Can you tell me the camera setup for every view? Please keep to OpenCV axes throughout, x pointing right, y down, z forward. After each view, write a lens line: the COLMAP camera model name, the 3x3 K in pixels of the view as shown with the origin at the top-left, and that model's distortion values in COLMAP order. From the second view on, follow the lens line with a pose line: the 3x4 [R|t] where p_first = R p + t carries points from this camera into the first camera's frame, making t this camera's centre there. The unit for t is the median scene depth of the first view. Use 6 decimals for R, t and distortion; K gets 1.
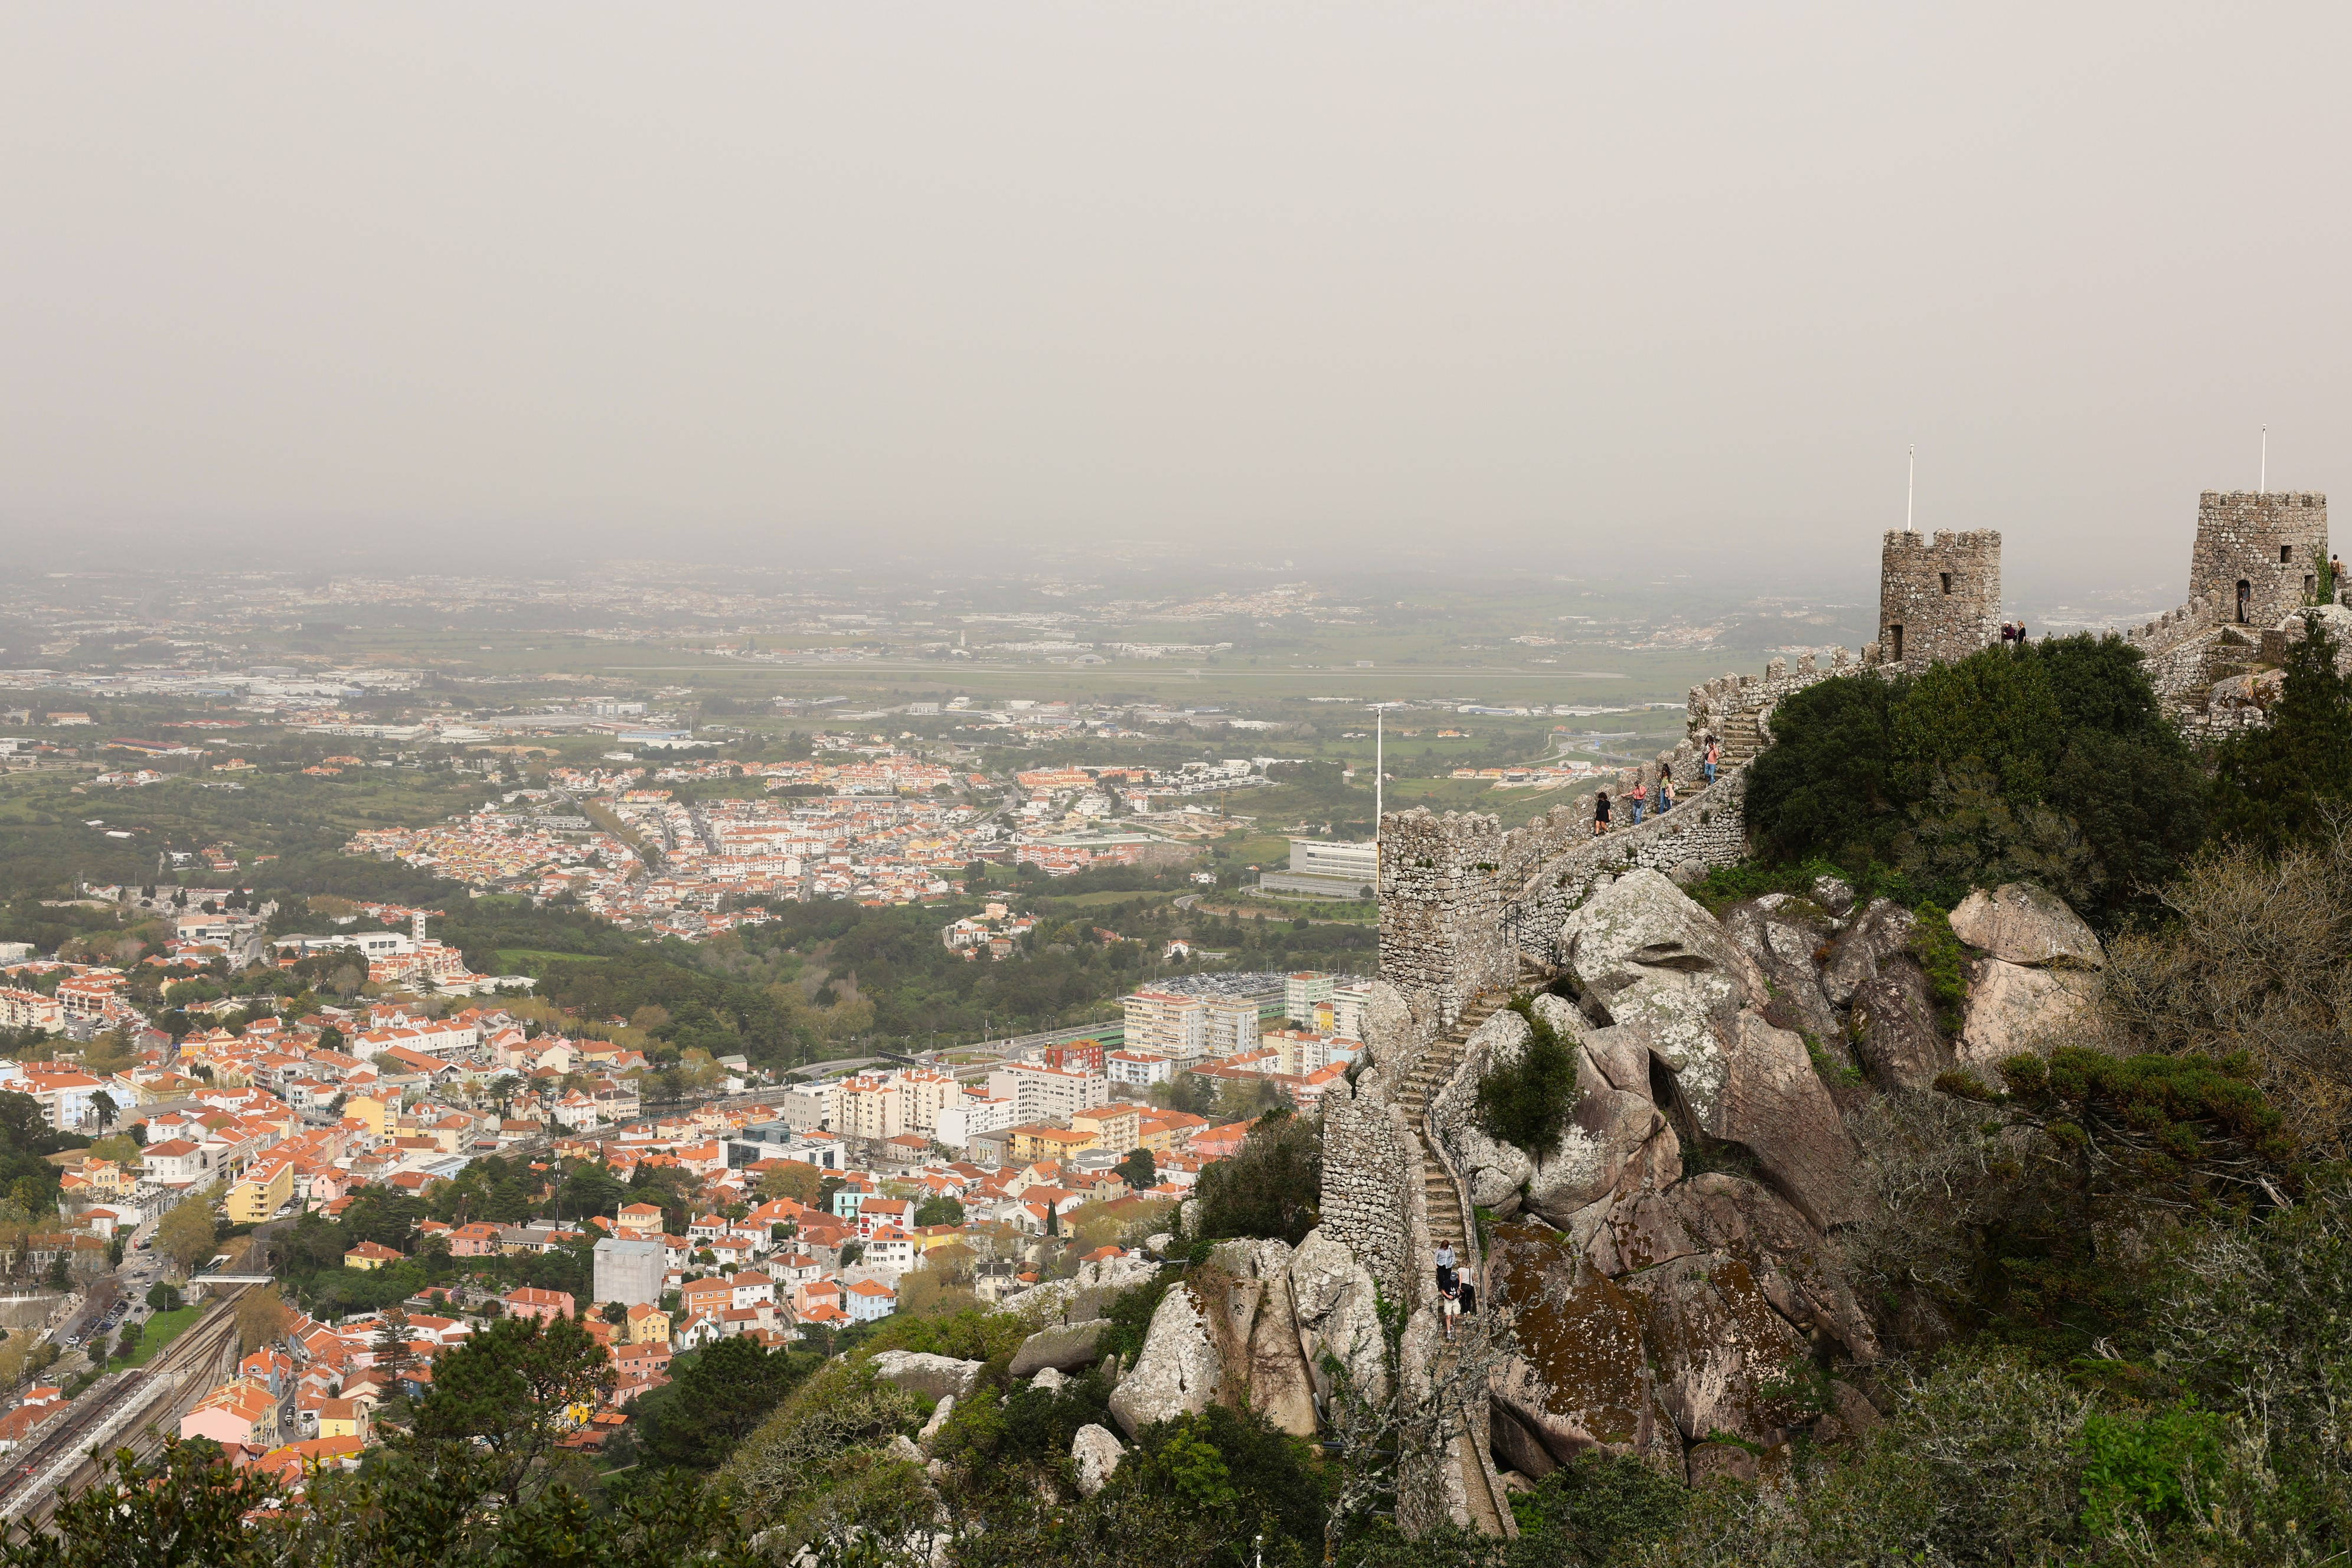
lens RADIAL K [[3450.6, 0, 1176.0], [0, 3450.6, 784.0], [0, 0, 1]] dist [-0.009440, 0.034966]
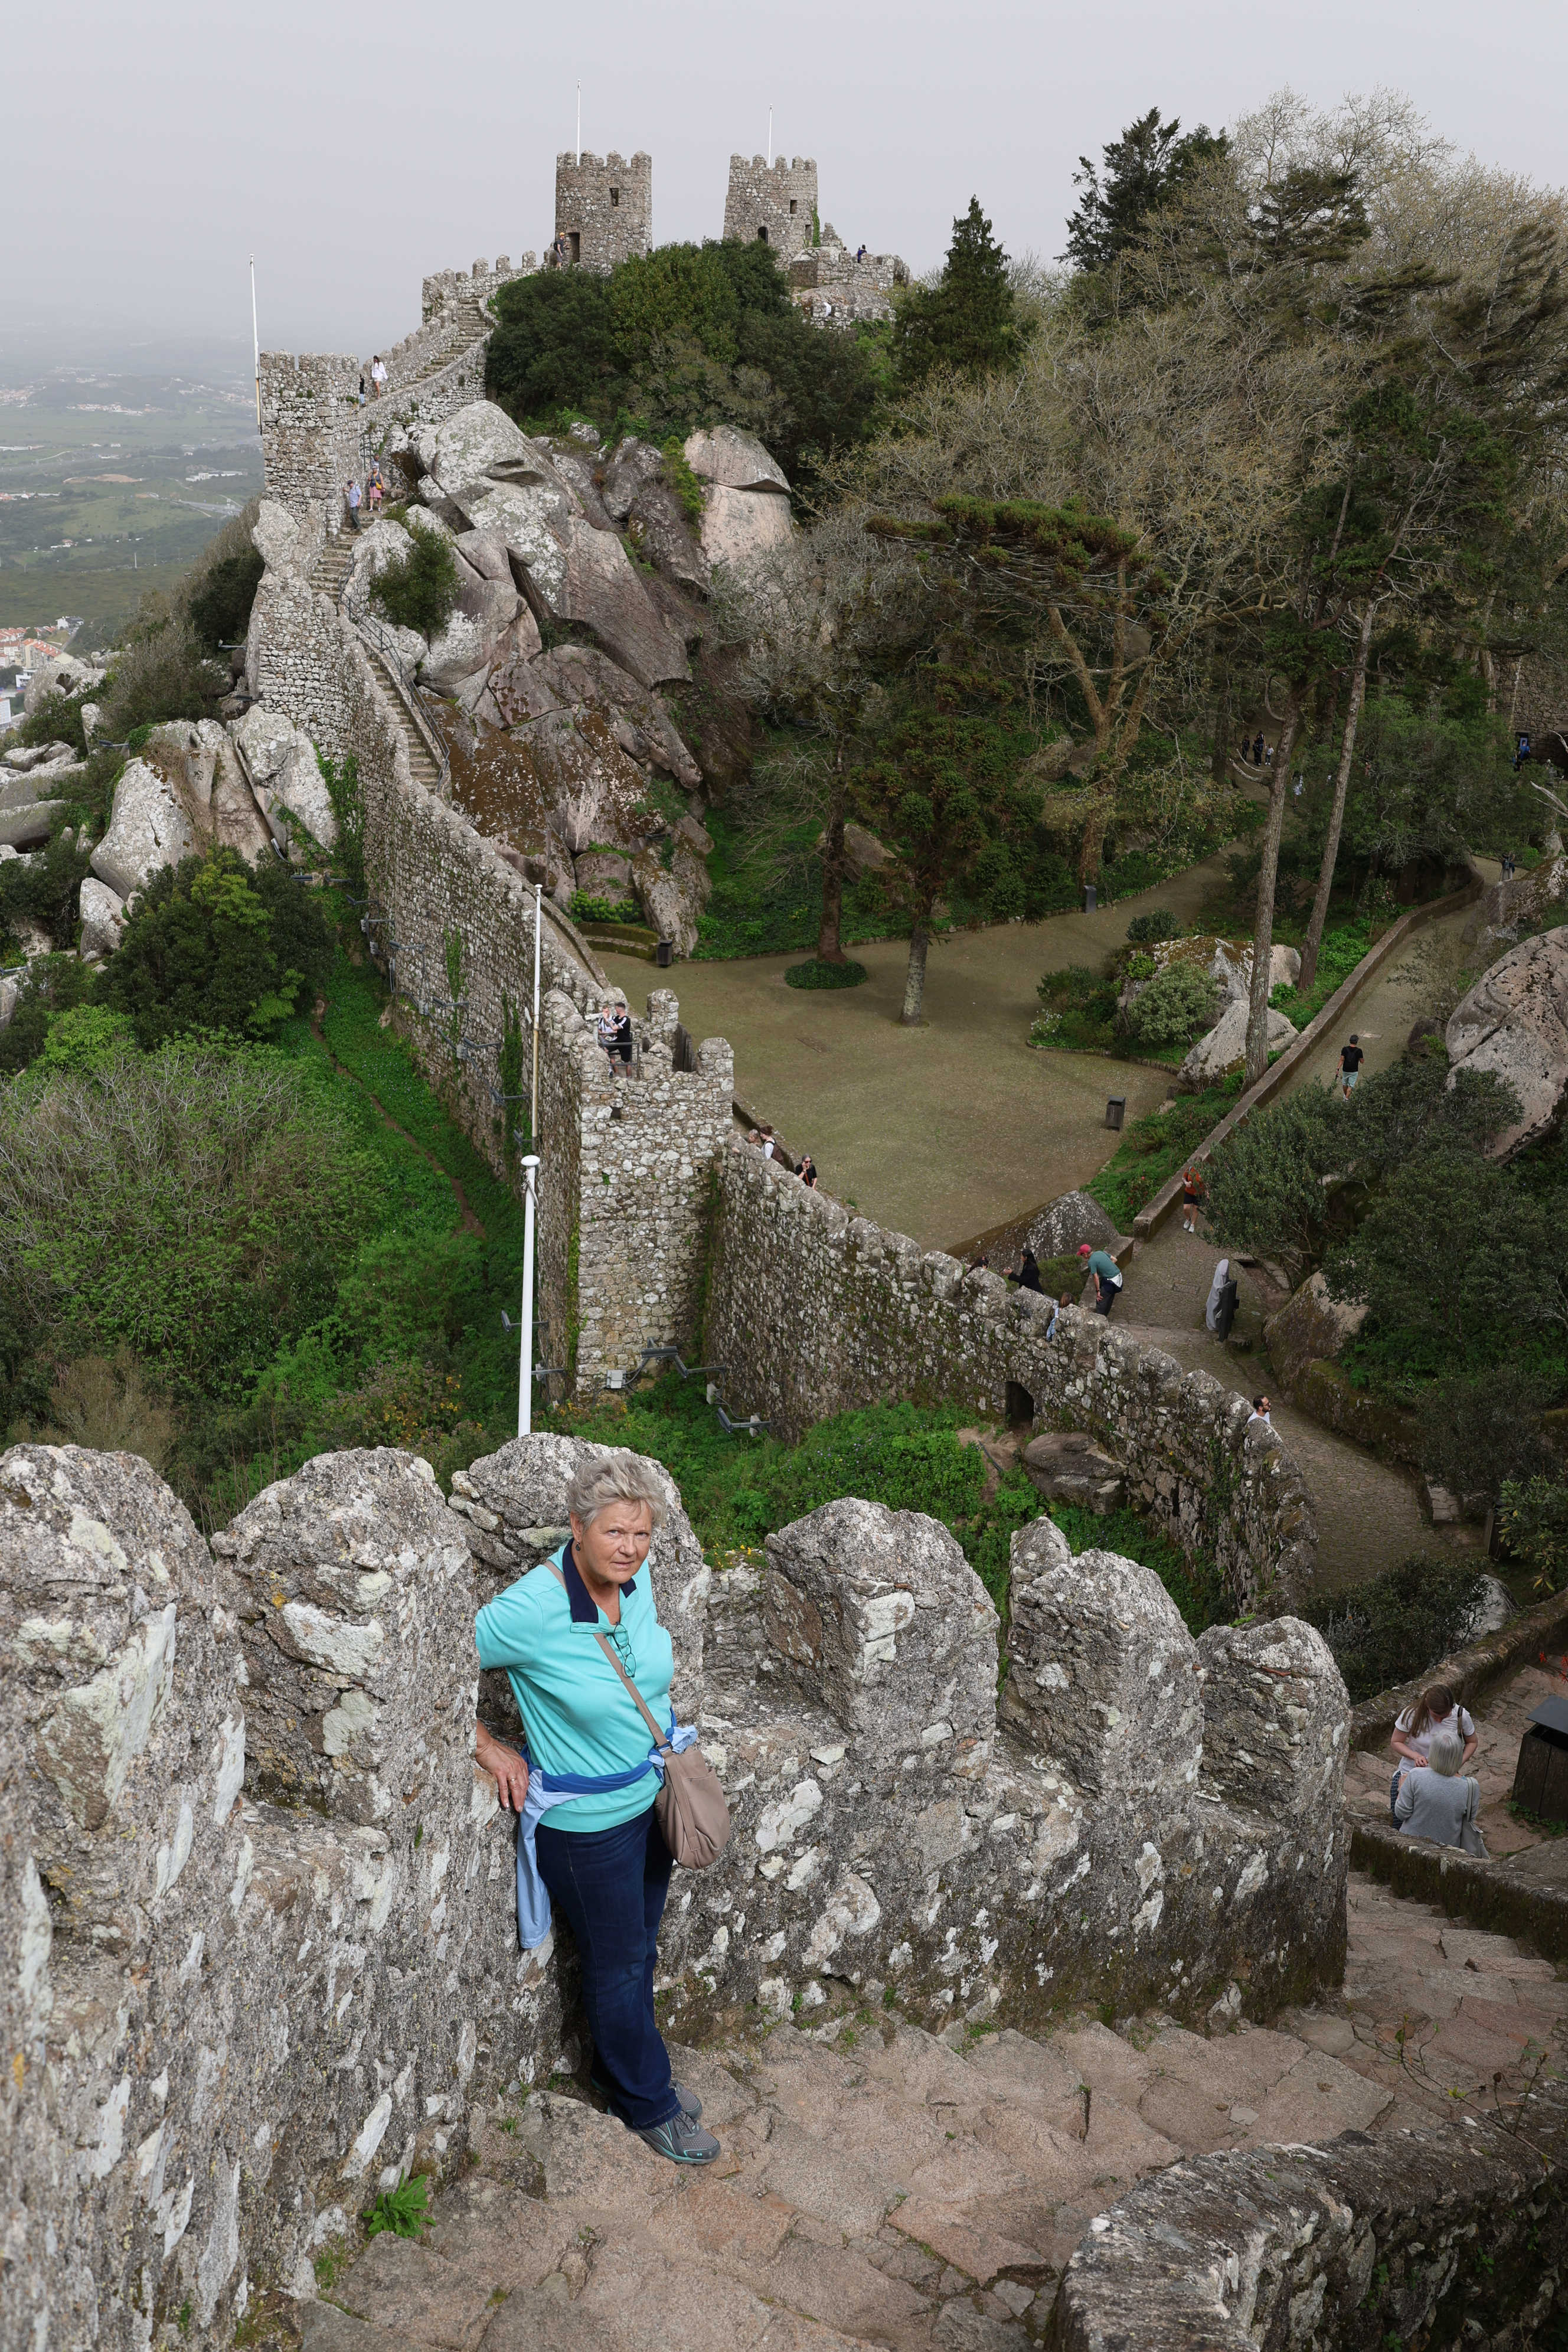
lens RADIAL K [[2328.6, 0, 764.8], [0, 2328.6, 1124.2], [0, 0, 1]] dist [0.006083, 0.017160]
pose [[0.897536, -0.122022, 0.423721, -0.160854], [0.010999, 0.966844, 0.255130, 0.064719], [-0.440804, -0.224327, 0.869120, 0.183128]]
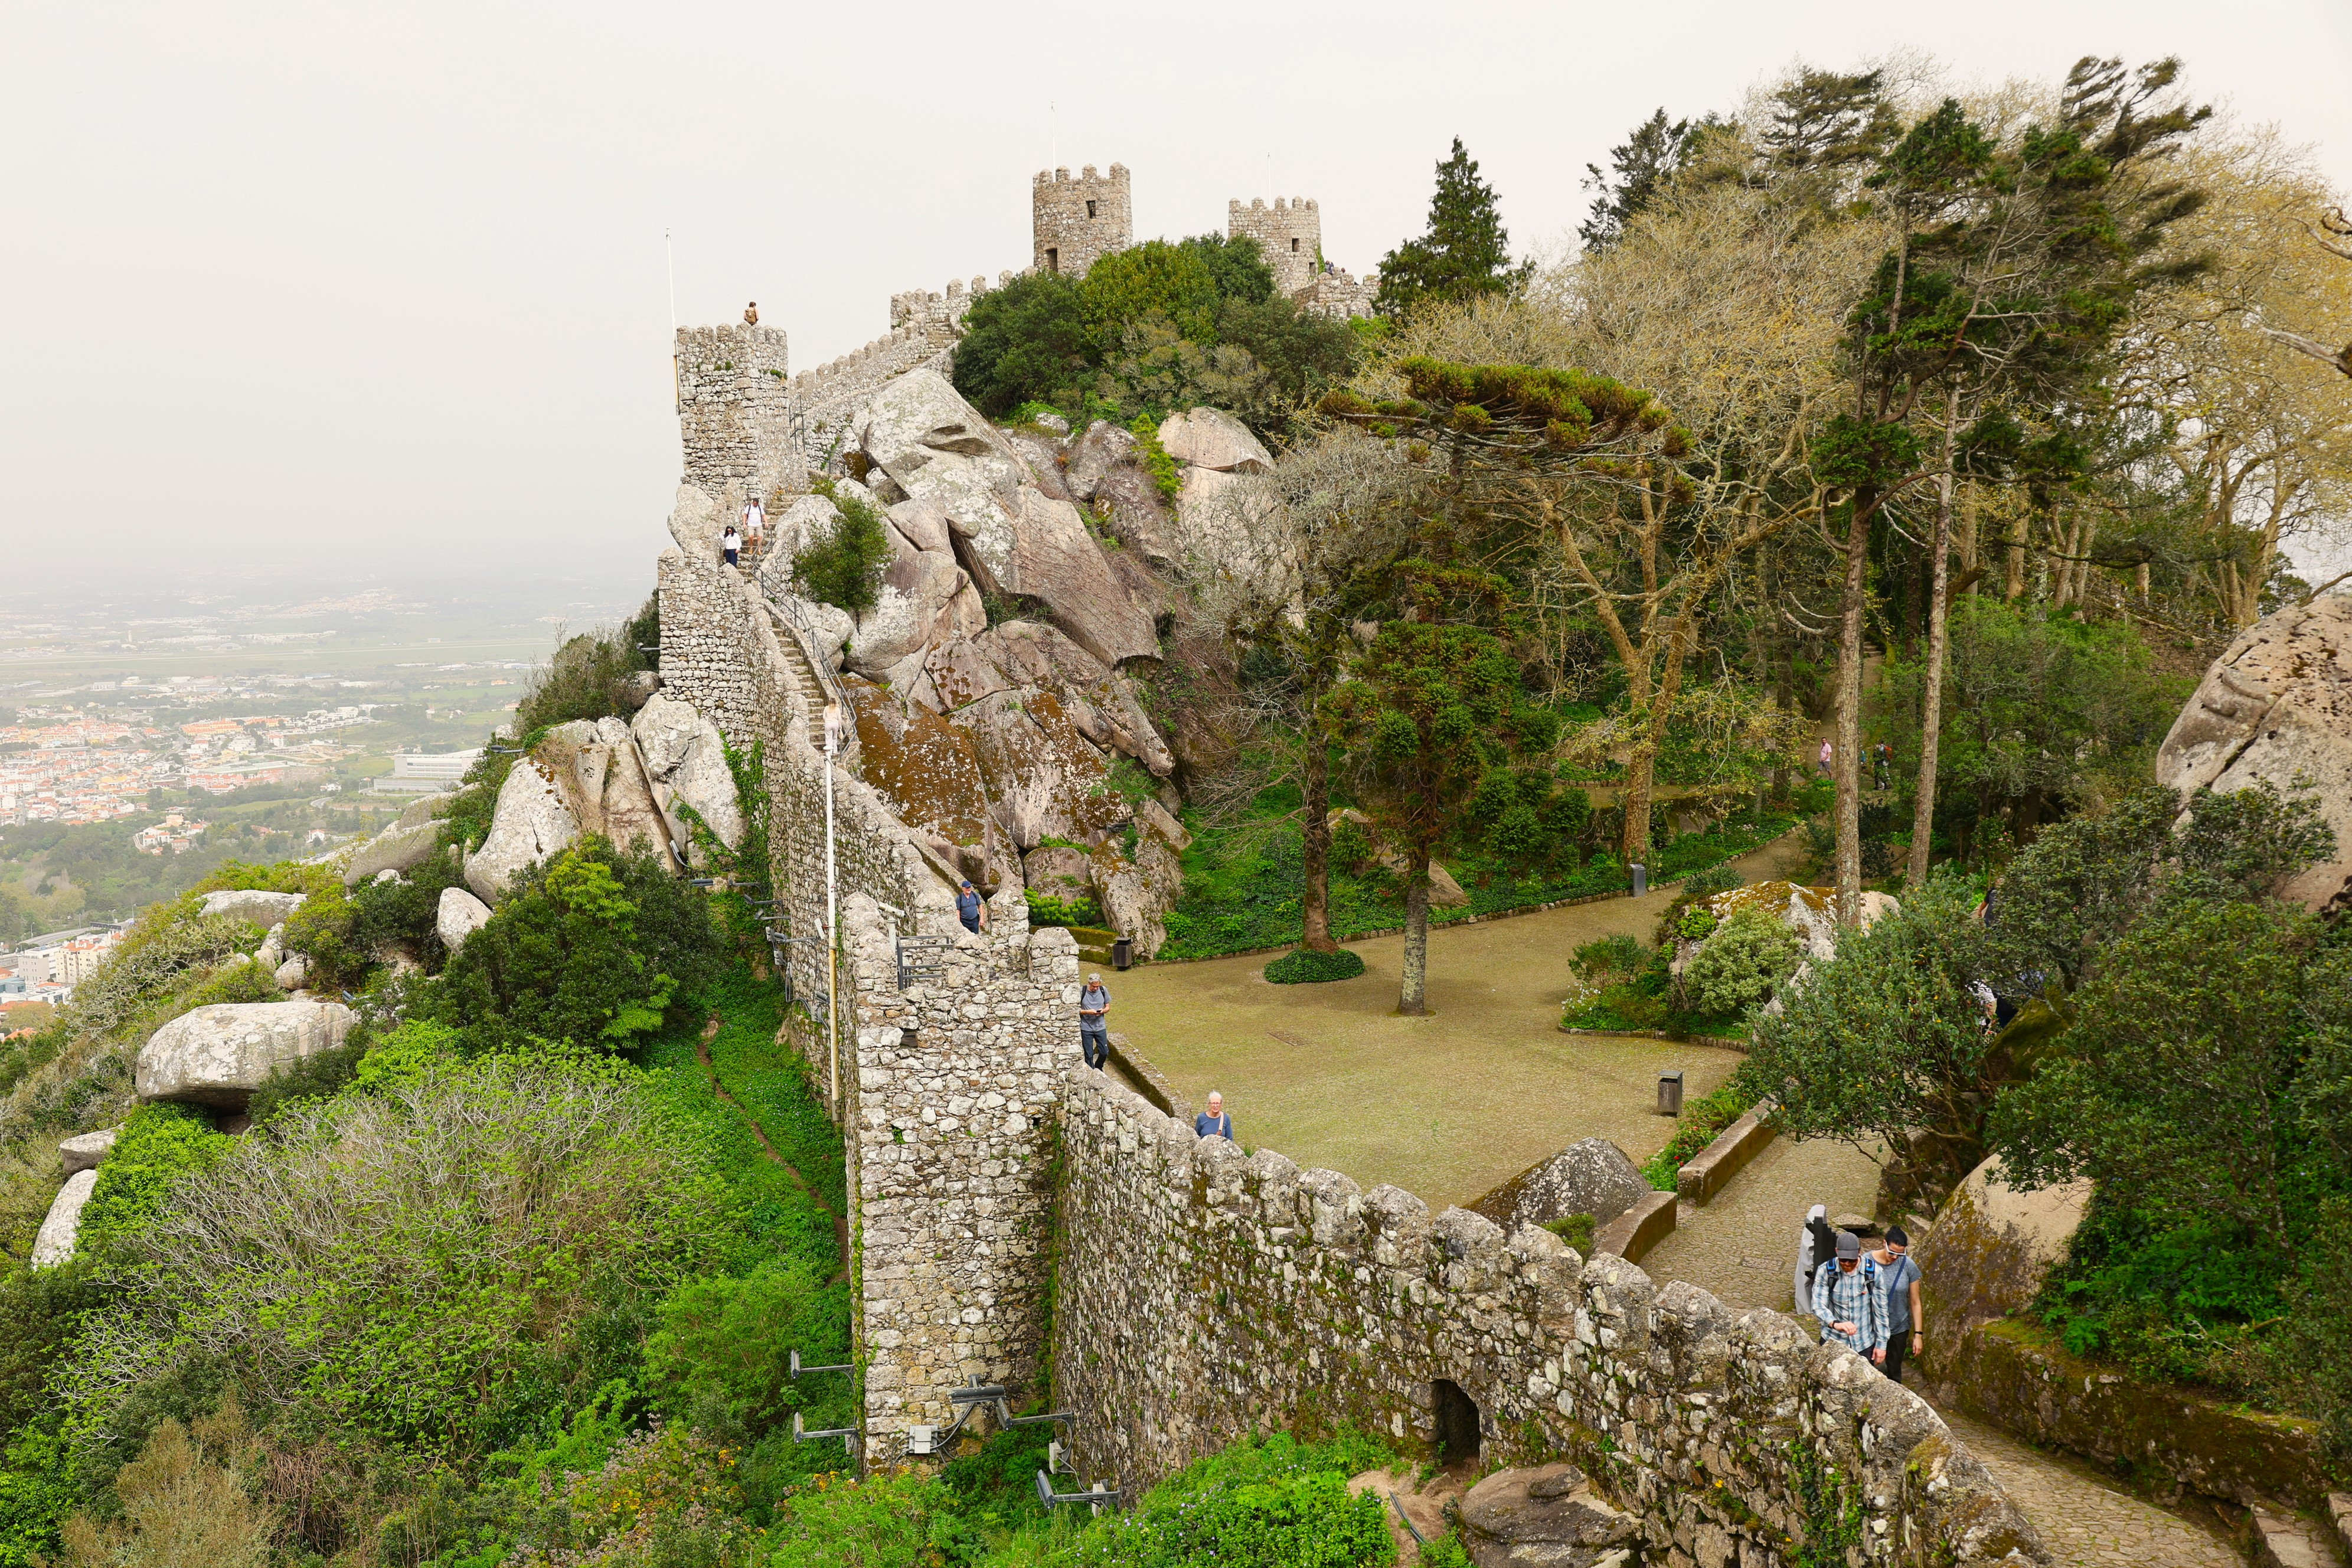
lens RADIAL K [[2239.1, 0, 1145.2], [0, 2239.1, 785.3], [0, 0, 1]] dist [-0.003179, -0.011467]
pose [[0.932896, -0.070556, 0.353167, -0.063687], [0.060252, 0.997377, 0.040101, 0.137836], [-0.355070, -0.016131, 0.934700, 0.303421]]
